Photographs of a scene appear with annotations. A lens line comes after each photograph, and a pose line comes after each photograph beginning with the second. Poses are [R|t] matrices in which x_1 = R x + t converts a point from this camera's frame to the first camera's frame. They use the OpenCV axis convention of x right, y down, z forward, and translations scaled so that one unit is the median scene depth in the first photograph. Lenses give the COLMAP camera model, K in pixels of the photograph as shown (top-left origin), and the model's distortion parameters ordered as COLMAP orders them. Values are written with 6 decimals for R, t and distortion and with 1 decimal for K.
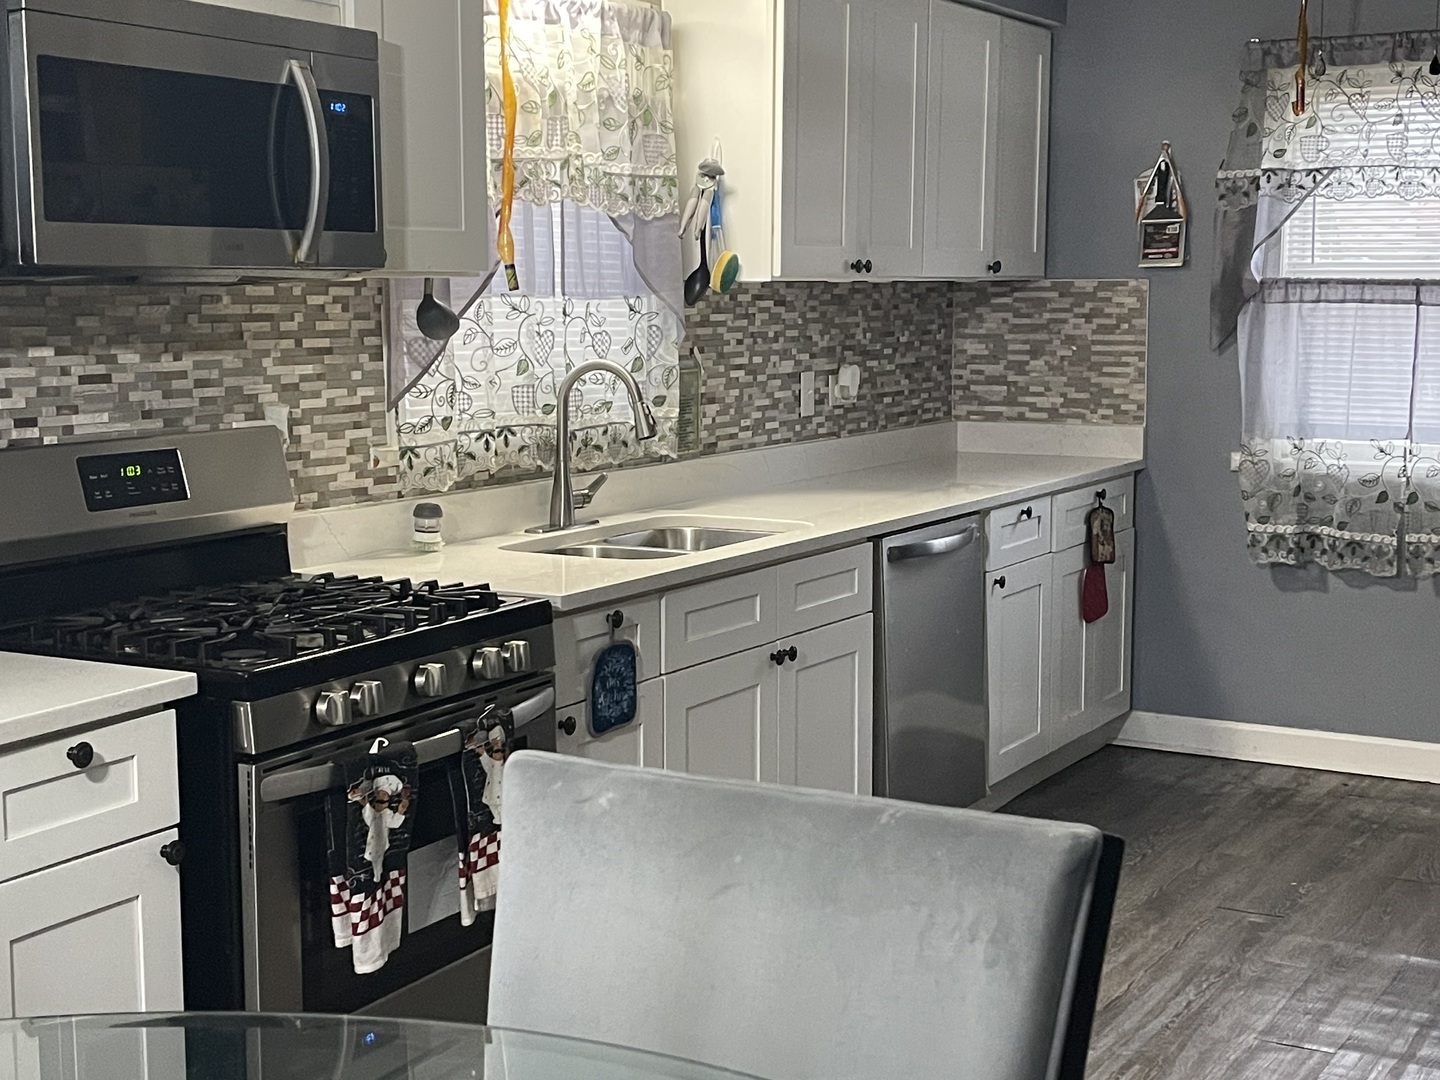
lens RADIAL K [[1975.4, 0, 724.5], [0, 1975.4, 516.6], [0, 0, 1]] dist [0.043195, 0.000000]
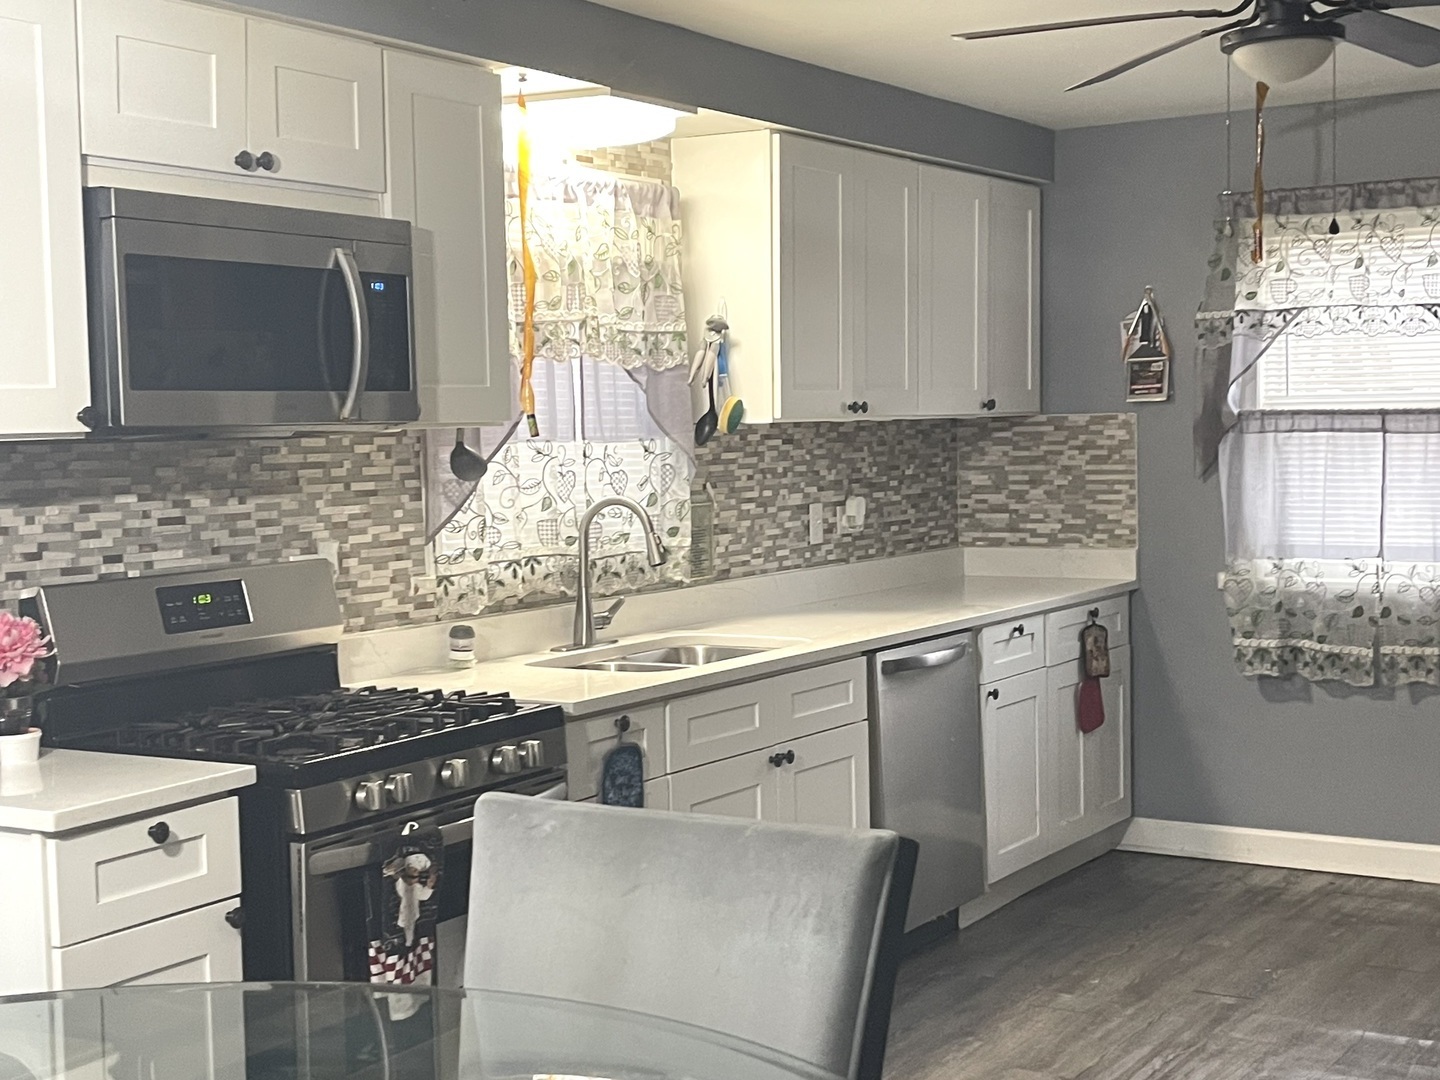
lens RADIAL K [[1975.4, 0, 708.1], [0, 1975.4, 535.7], [0, 0, 1]] dist [0.043195, 0.000000]
pose [[0.998984, -0.016401, -0.041981, 0.036369], [0.013938, 0.998201, -0.058309, 0.009219], [0.042862, 0.057664, 0.997416, -0.115755]]
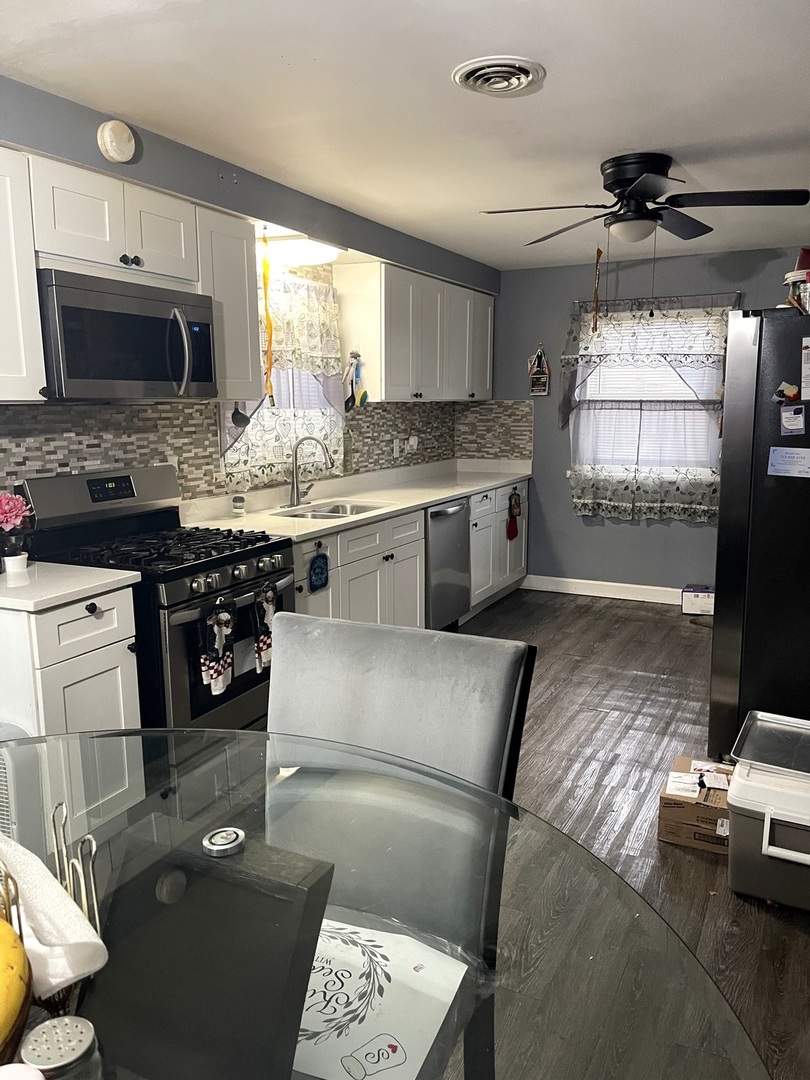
lens RADIAL K [[796.0, 0, 416.1], [0, 796.0, 540.6], [0, 0, 1]] dist [0.031032, -0.024517]
pose [[0.997617, -0.014518, 0.067456, -0.001668], [0.010609, 0.998263, 0.057951, -0.006503], [-0.068180, -0.057097, 0.996038, 0.020421]]
